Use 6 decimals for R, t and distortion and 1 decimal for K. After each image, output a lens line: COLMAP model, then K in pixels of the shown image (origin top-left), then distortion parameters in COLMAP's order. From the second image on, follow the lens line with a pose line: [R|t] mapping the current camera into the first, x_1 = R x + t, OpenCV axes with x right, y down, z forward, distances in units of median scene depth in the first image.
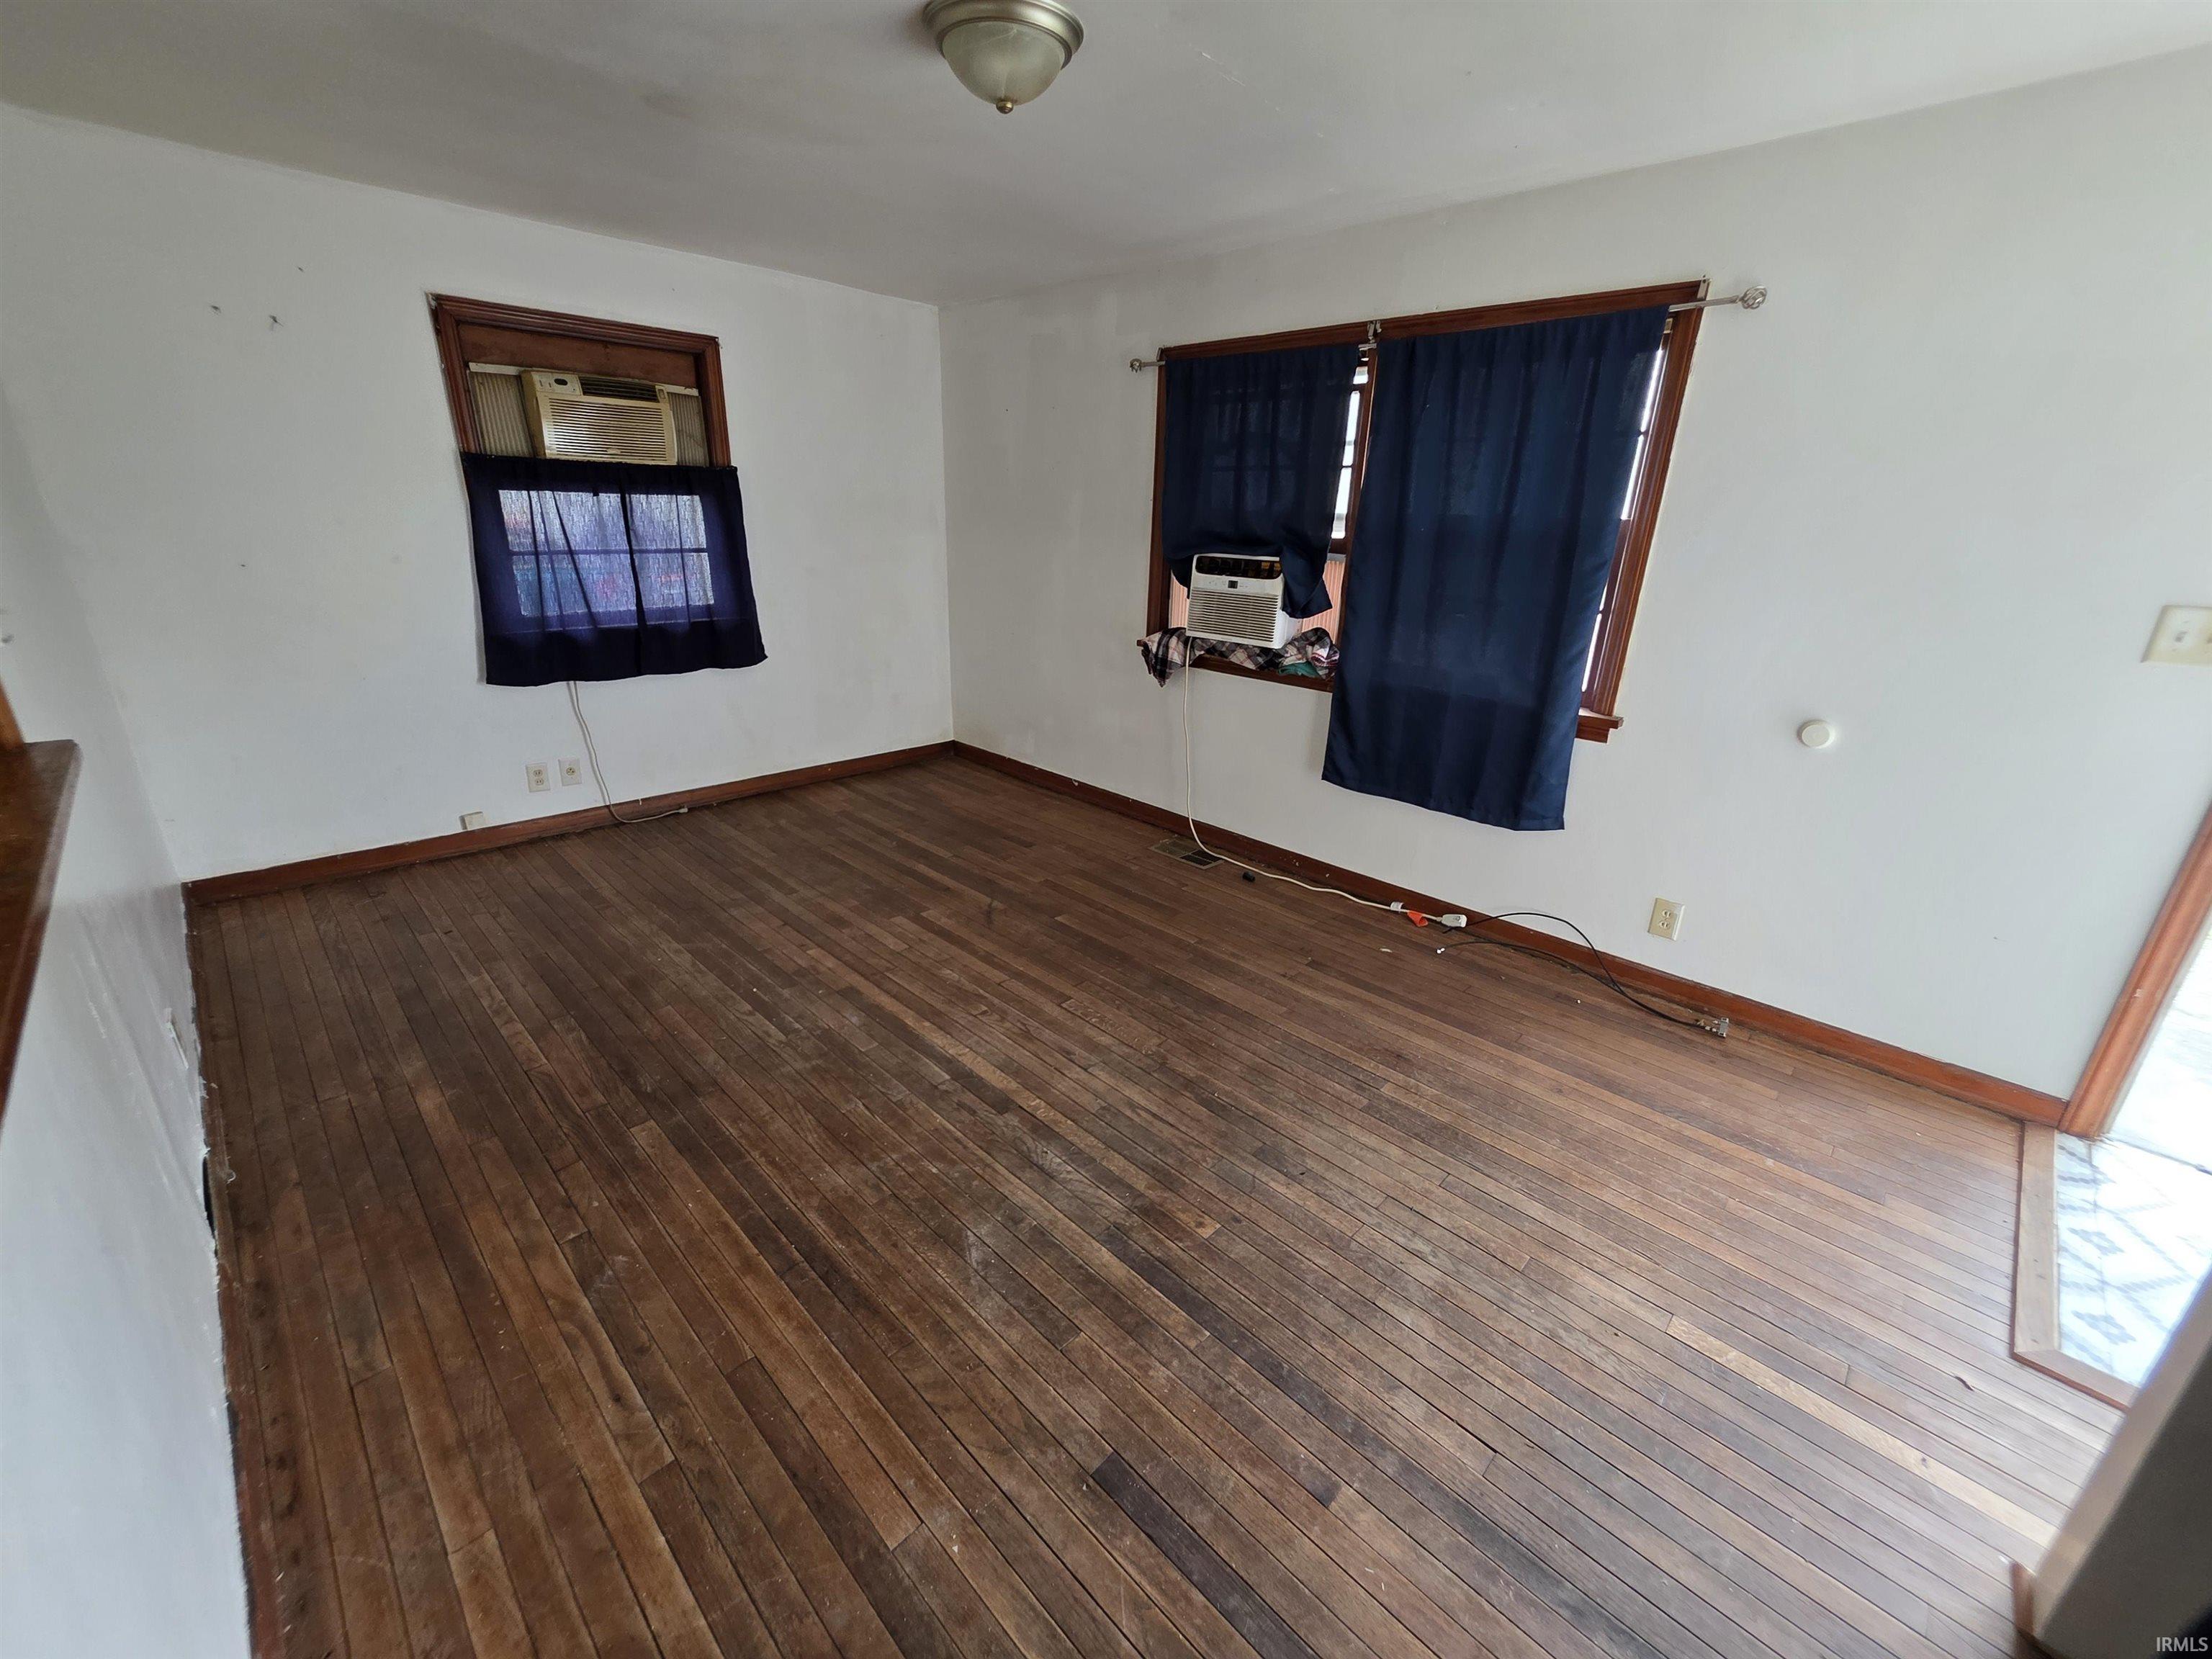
lens RADIAL K [[898.8, 0, 1111.2], [0, 898.8, 821.0], [0, 0, 1]] dist [0.013797, -0.000048]
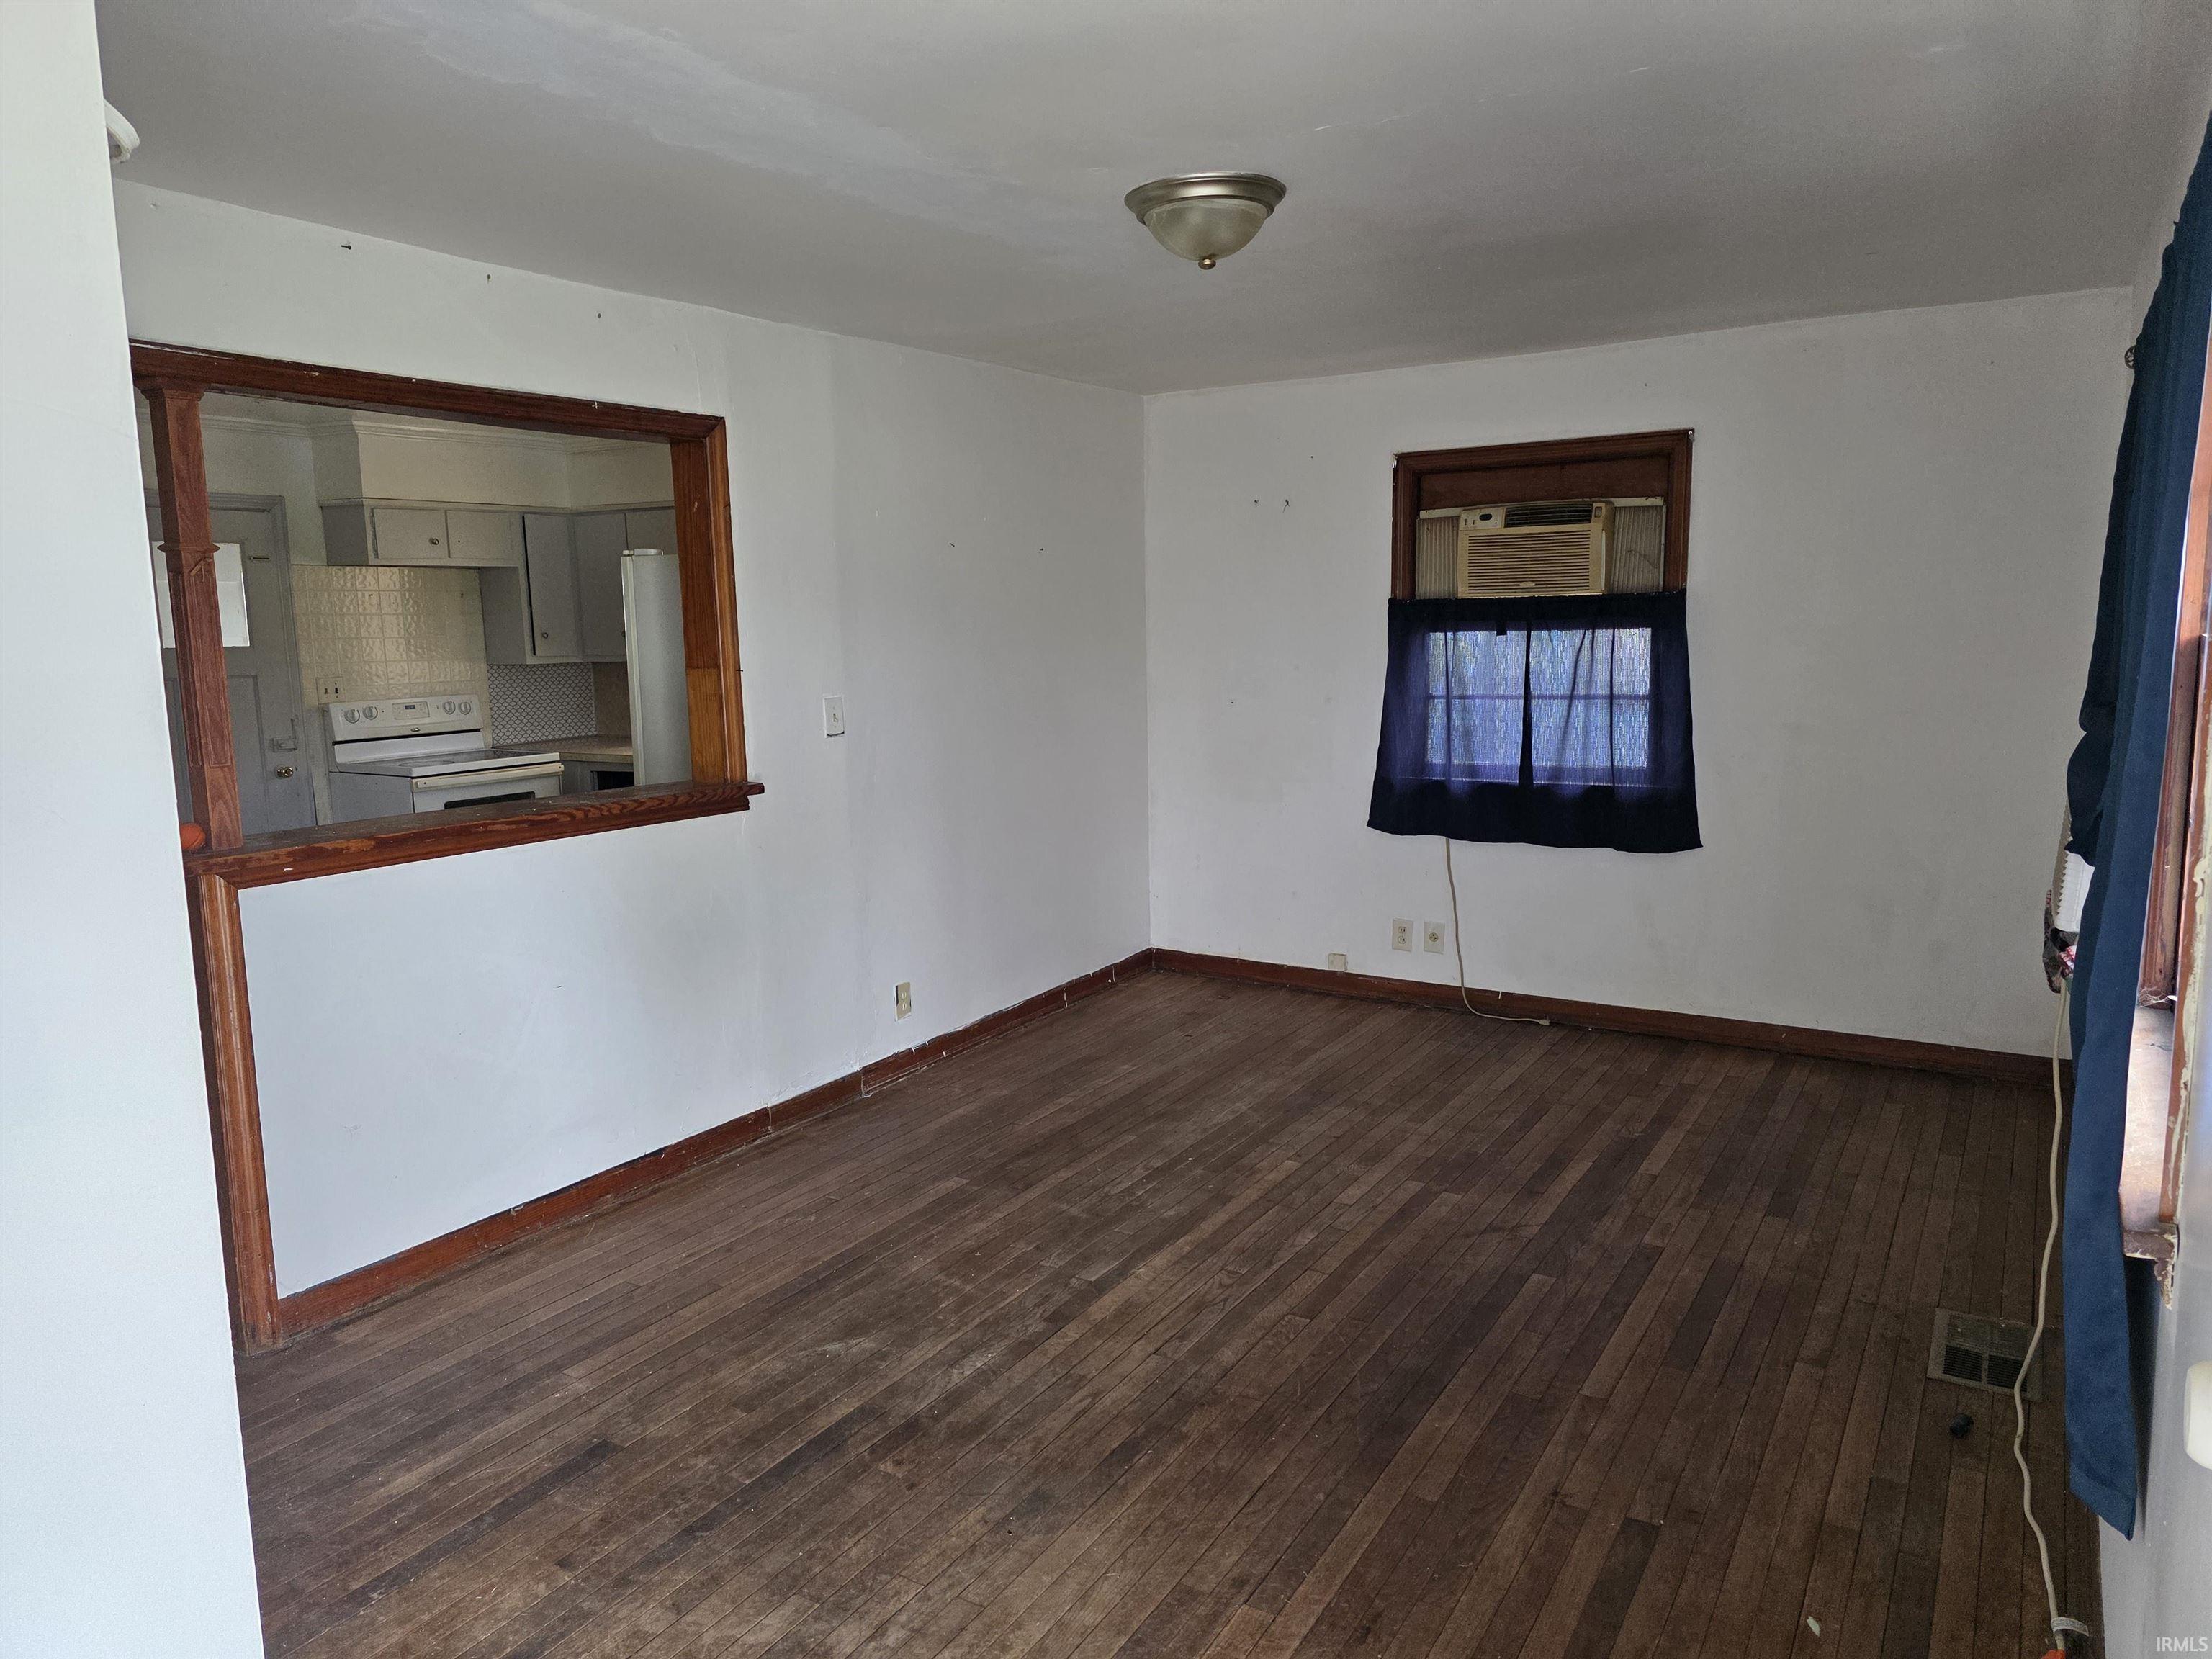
lens RADIAL K [[1477.5, 0, 1106.0], [0, 1477.5, 829.5], [0, 0, 1]] dist [0.041299, -0.002684]
pose [[0.219073, 0.107506, -0.969768, 0.895088], [-0.299614, 0.953303, 0.037997, -0.143742], [0.928568, 0.282232, 0.241053, 0.422501]]
